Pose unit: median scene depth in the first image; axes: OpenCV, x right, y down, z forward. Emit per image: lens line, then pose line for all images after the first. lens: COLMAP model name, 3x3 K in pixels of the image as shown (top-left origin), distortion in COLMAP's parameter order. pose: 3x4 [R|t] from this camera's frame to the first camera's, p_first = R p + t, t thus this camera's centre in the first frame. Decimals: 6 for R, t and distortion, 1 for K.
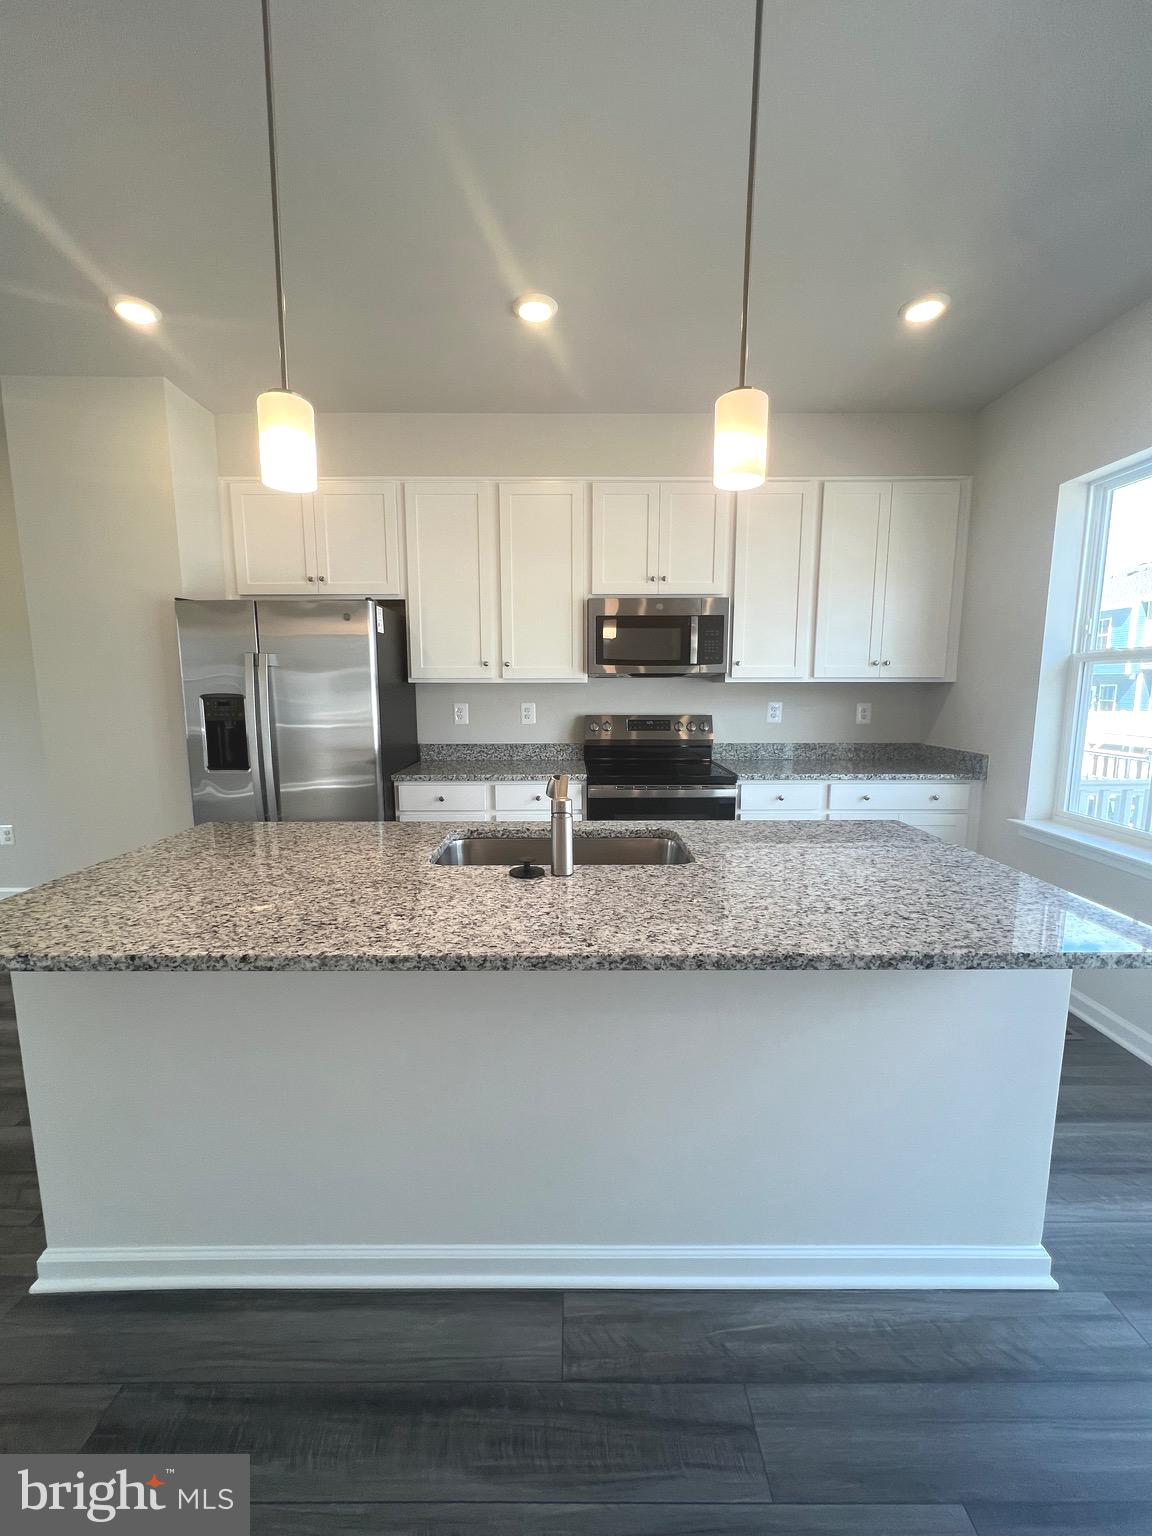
lens RADIAL K [[609.1, 0, 575.9], [0, 609.1, 770.9], [0, 0, 1]] dist [0.000603, 0.000164]
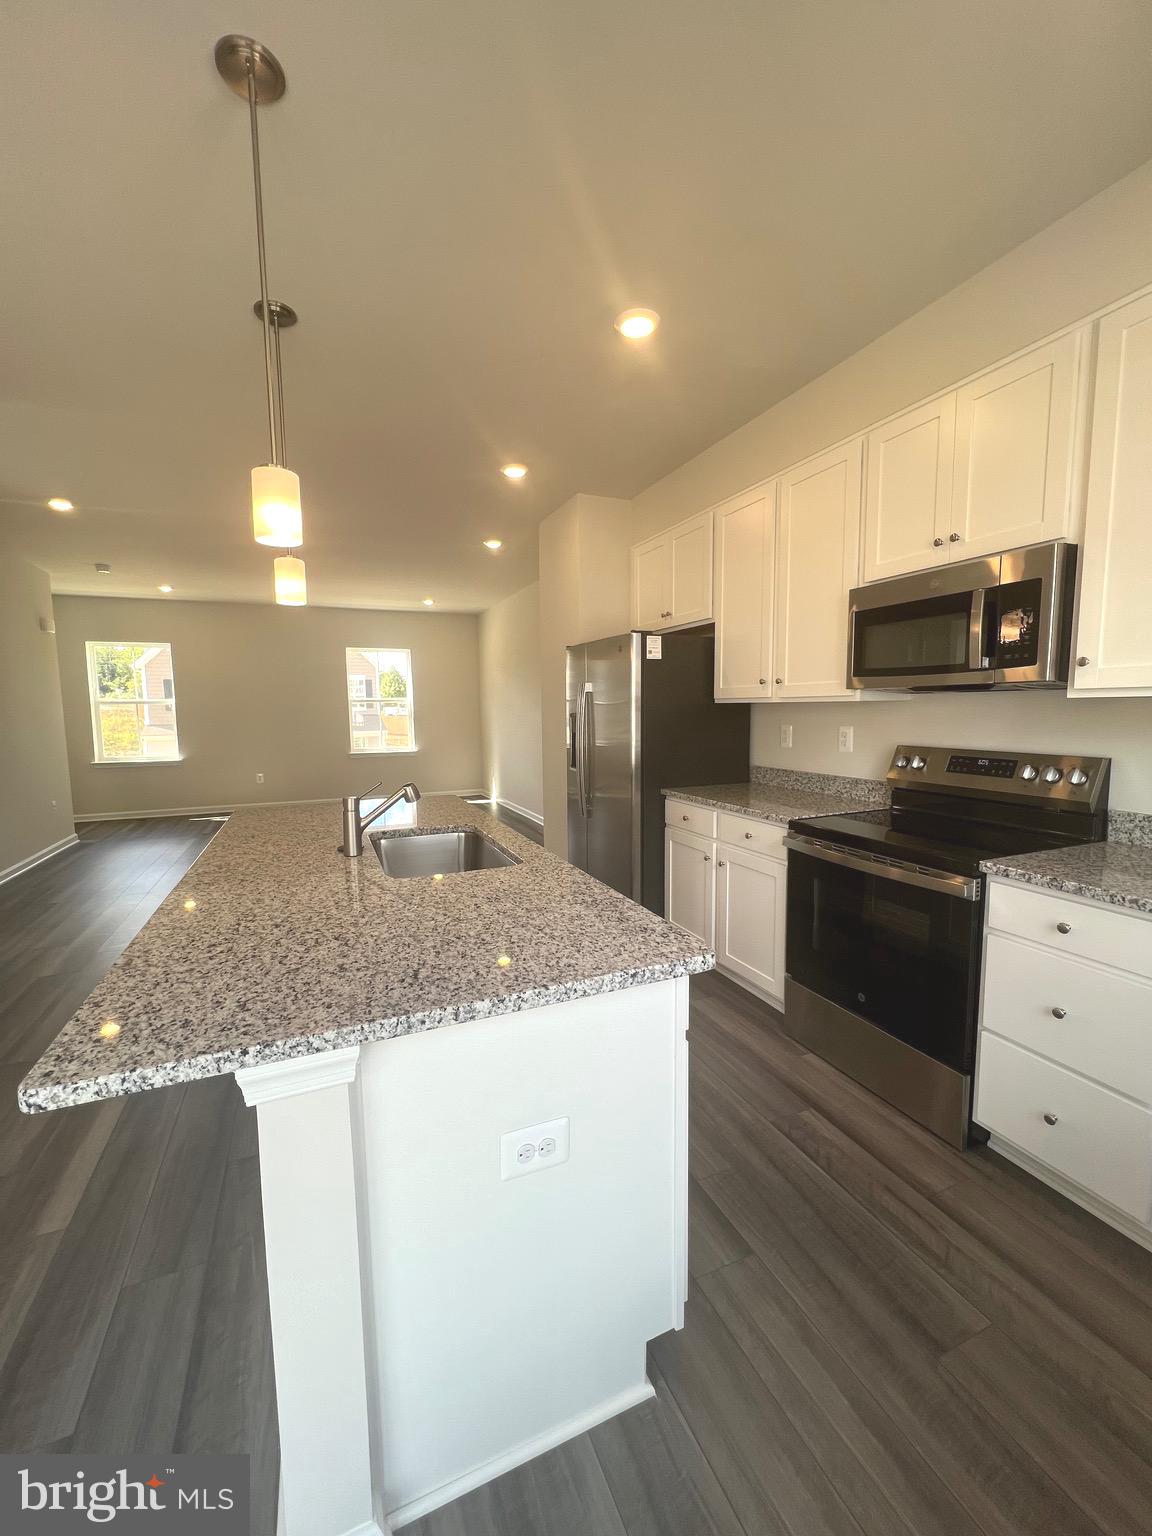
lens RADIAL K [[609.1, 0, 574.4], [0, 609.1, 768.8], [0, 0, 1]] dist [0.000603, 0.000164]
pose [[0.389955, 0.089299, -0.916494, 0.536282], [-0.117912, 0.991936, 0.046480, -0.052051], [0.913253, 0.089940, 0.397340, 0.365822]]
